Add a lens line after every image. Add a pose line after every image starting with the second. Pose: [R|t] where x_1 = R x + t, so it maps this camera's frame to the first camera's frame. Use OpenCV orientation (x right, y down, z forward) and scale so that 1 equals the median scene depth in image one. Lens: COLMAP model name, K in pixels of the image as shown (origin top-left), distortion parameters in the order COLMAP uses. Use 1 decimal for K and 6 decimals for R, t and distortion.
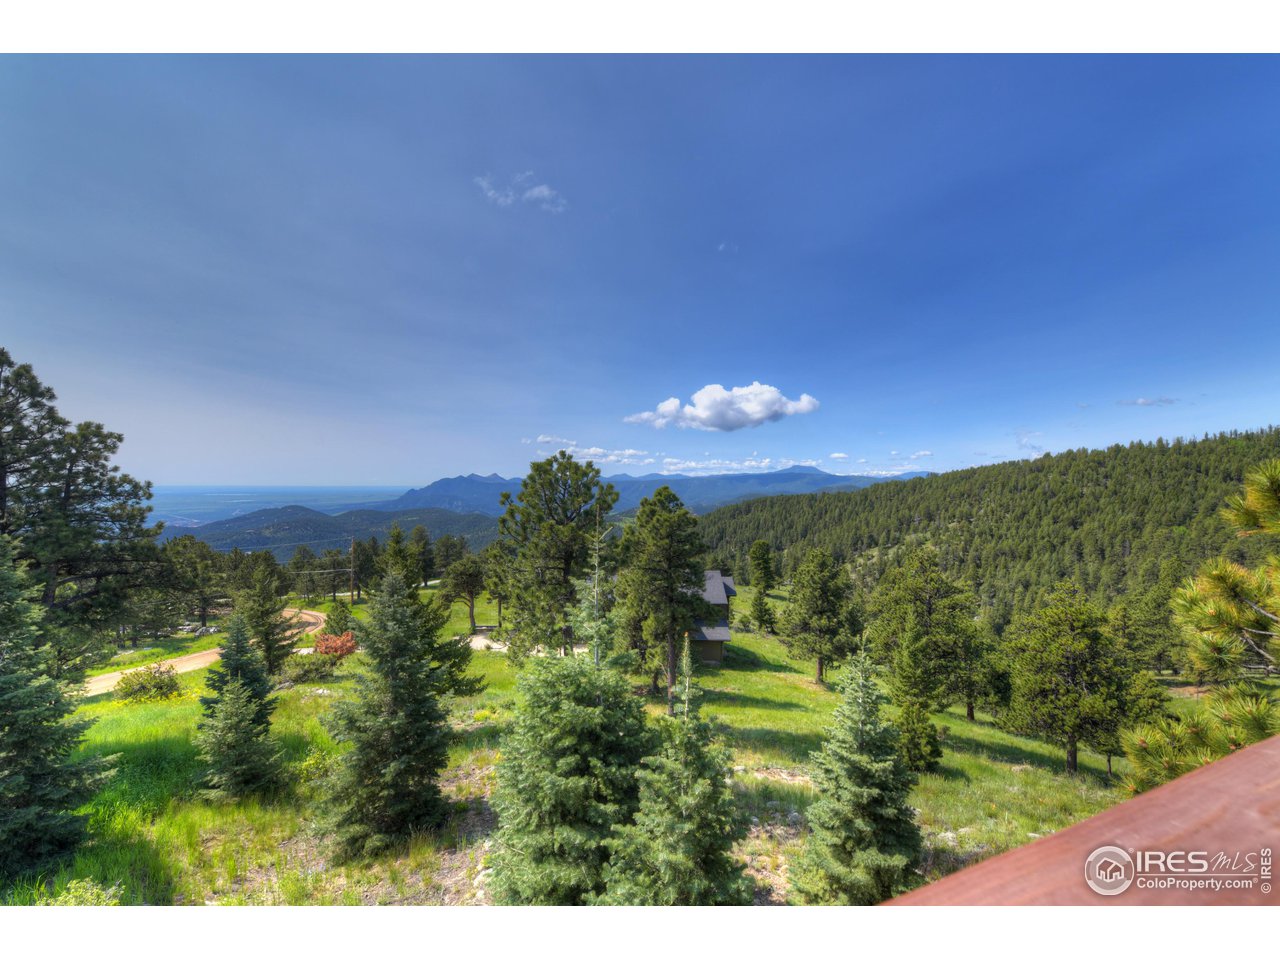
lens RADIAL K [[496.2, 0, 648.3], [0, 496.2, 493.4], [0, 0, 1]] dist [-0.017479, -0.001559]
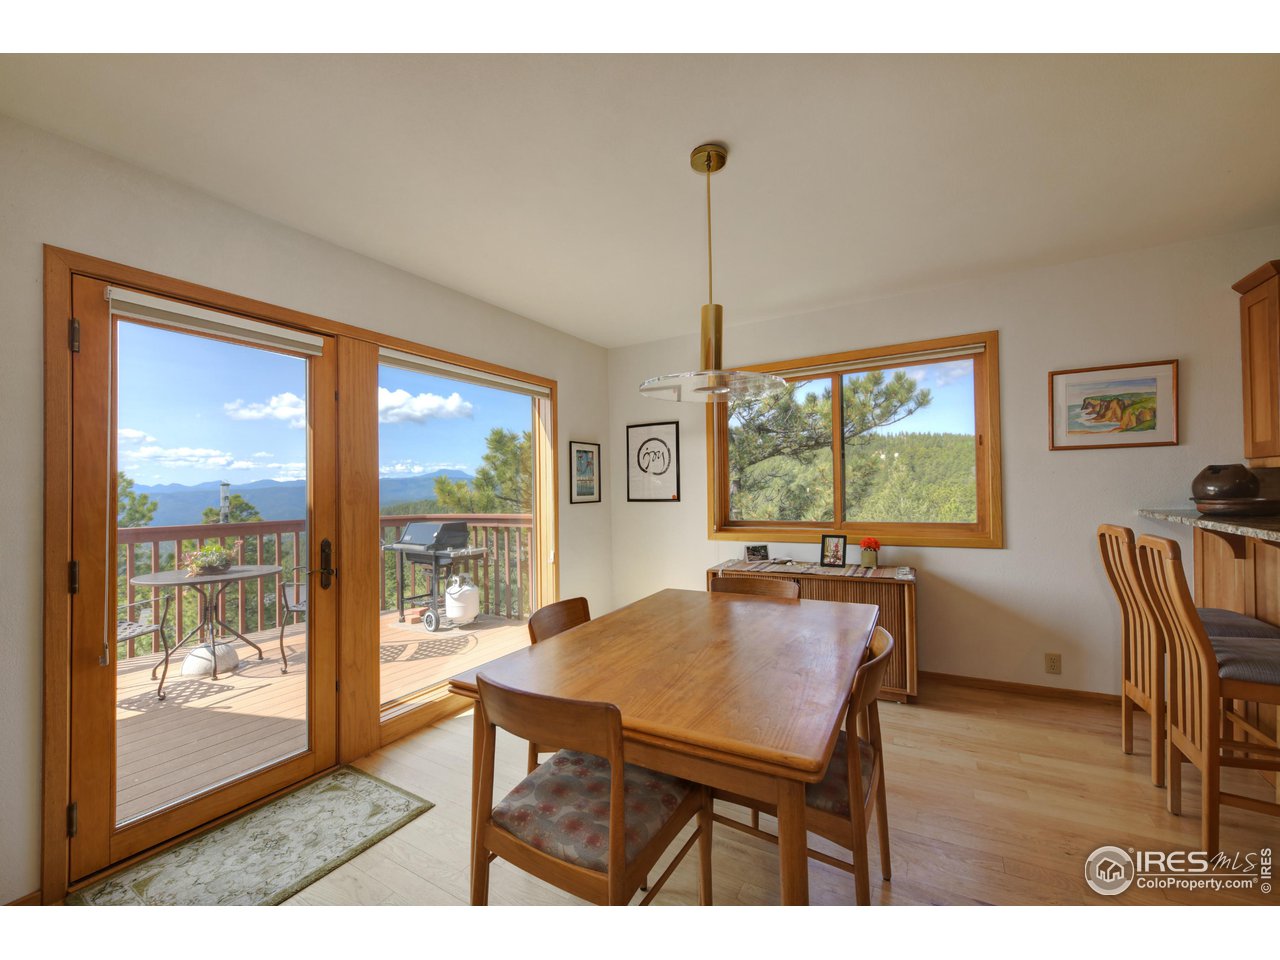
lens RADIAL K [[496.2, 0, 635.0], [0, 496.2, 483.3], [0, 0, 1]] dist [-0.017479, -0.001559]
pose [[0.791761, -0.021069, 0.610467, 0.095752], [0.038282, 0.999152, -0.015166, 0.009958], [-0.609630, 0.035378, 0.791896, -0.352003]]
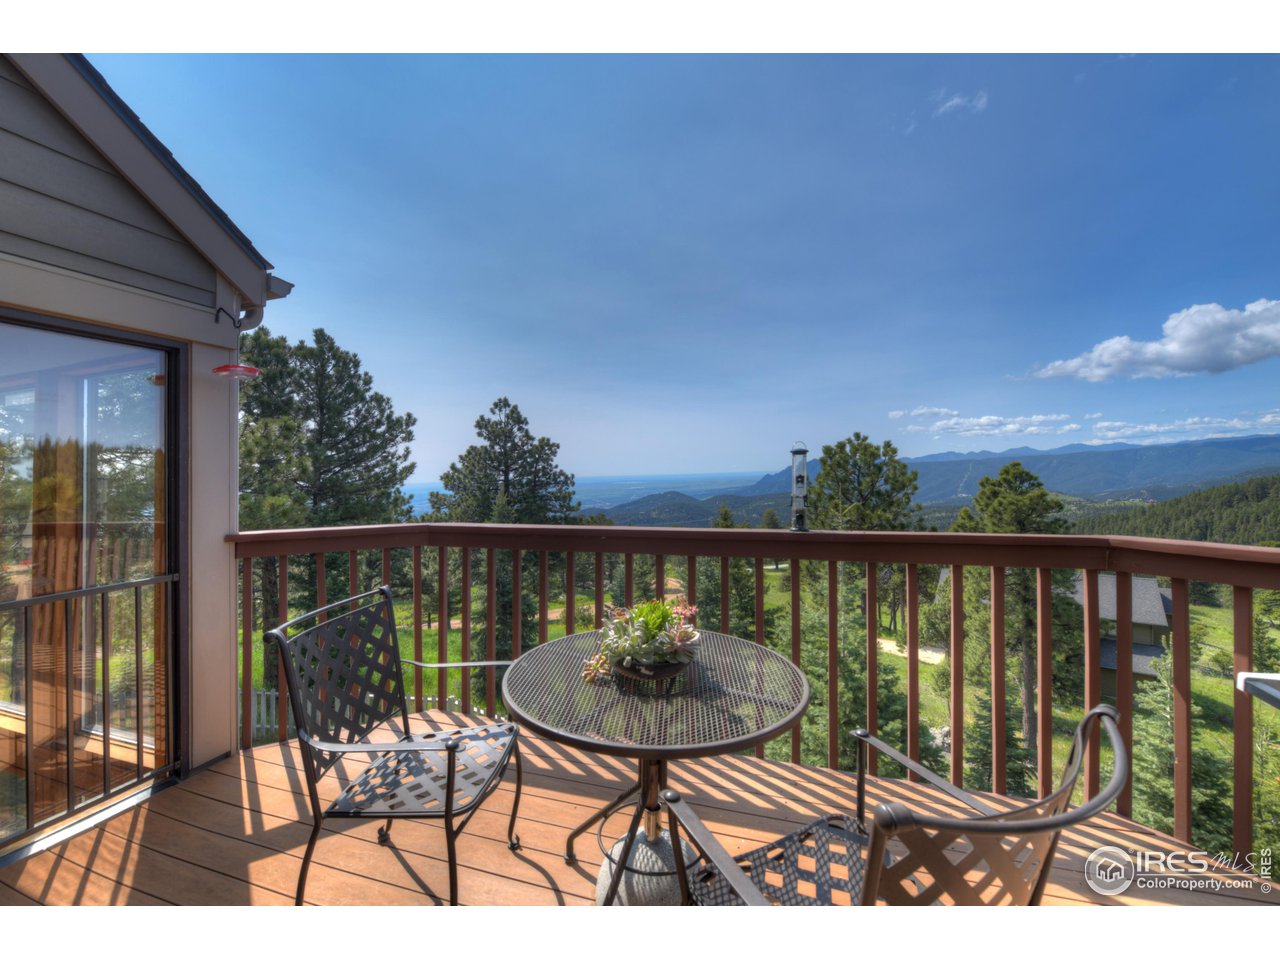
lens RADIAL K [[521.8, 0, 636.4], [0, 521.8, 476.0], [0, 0, 1]] dist [-0.014115, -0.001407]
pose [[0.768004, -0.025072, -0.639954, 0.143372], [0.023168, 0.999667, -0.011360, 0.004318], [0.640026, -0.006102, 0.768329, -0.100773]]
